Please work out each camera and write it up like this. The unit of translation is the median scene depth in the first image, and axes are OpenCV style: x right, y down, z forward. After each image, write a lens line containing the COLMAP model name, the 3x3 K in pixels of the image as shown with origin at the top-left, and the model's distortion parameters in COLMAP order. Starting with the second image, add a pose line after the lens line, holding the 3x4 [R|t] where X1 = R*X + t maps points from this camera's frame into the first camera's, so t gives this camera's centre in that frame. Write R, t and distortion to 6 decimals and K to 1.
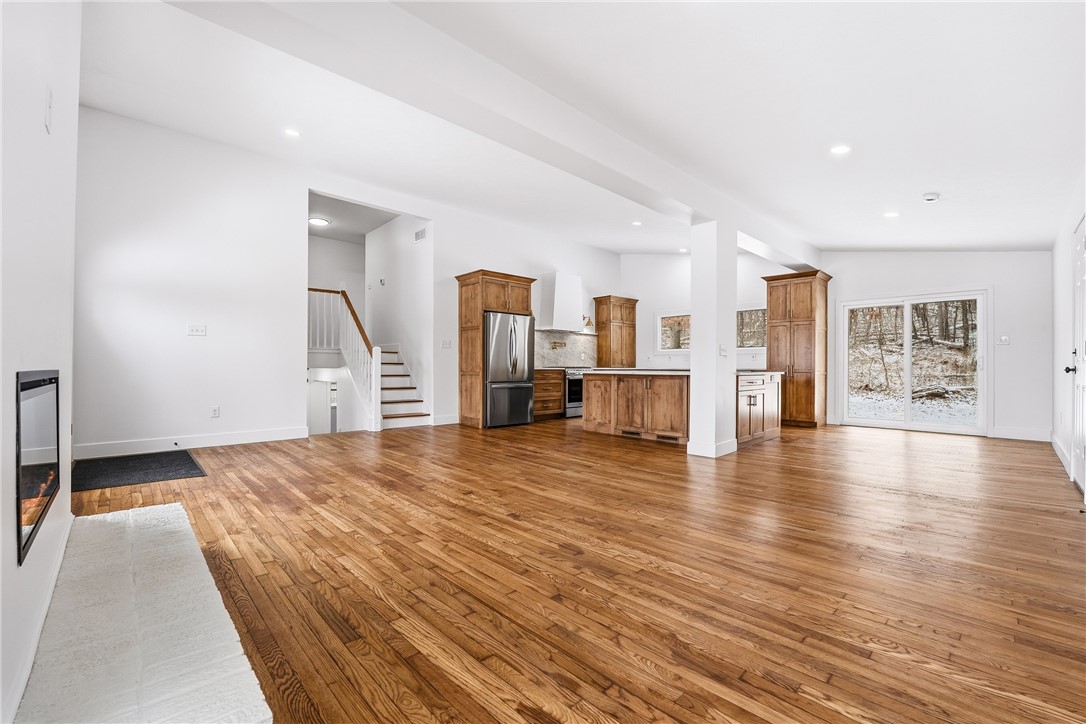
lens RADIAL K [[450.4, 0, 542.3], [0, 450.4, 364.6], [0, 0, 1]] dist [-0.025115, 0.000911]
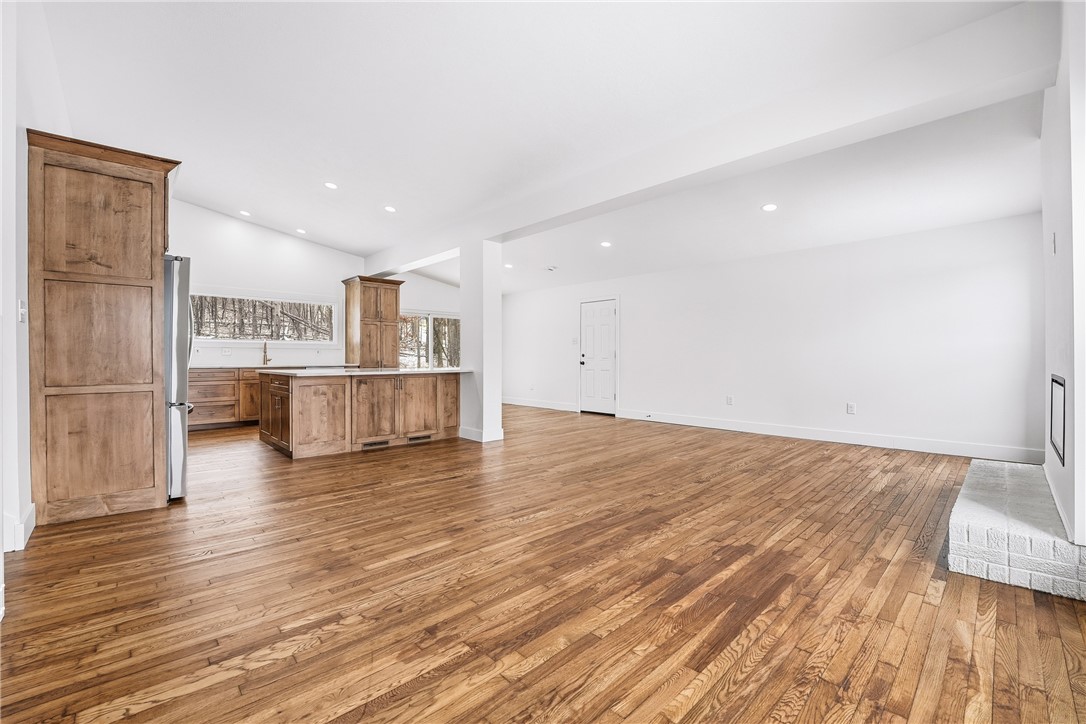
lens RADIAL K [[450.4, 0, 542.3], [0, 450.4, 364.6], [0, 0, 1]] dist [-0.025115, 0.000911]
pose [[0.005742, -0.019187, 0.999799, -1.045479], [-0.003399, 0.999810, 0.019207, -0.022969], [-0.999978, -0.003509, 0.005676, 1.111354]]
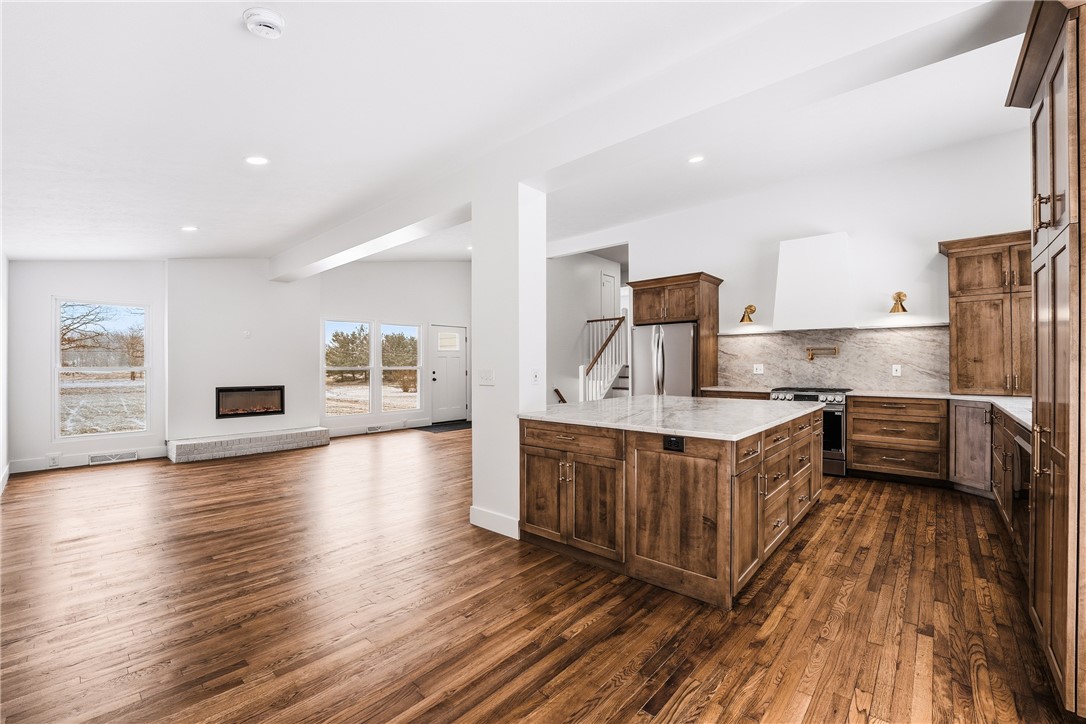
lens RADIAL K [[450.4, 0, 542.3], [0, 450.4, 364.6], [0, 0, 1]] dist [-0.025115, 0.000911]
pose [[0.086524, -0.004083, -0.996241, 1.420319], [0.007133, 0.999969, -0.003479, -0.064188], [0.996224, -0.006806, 0.086550, 1.321089]]
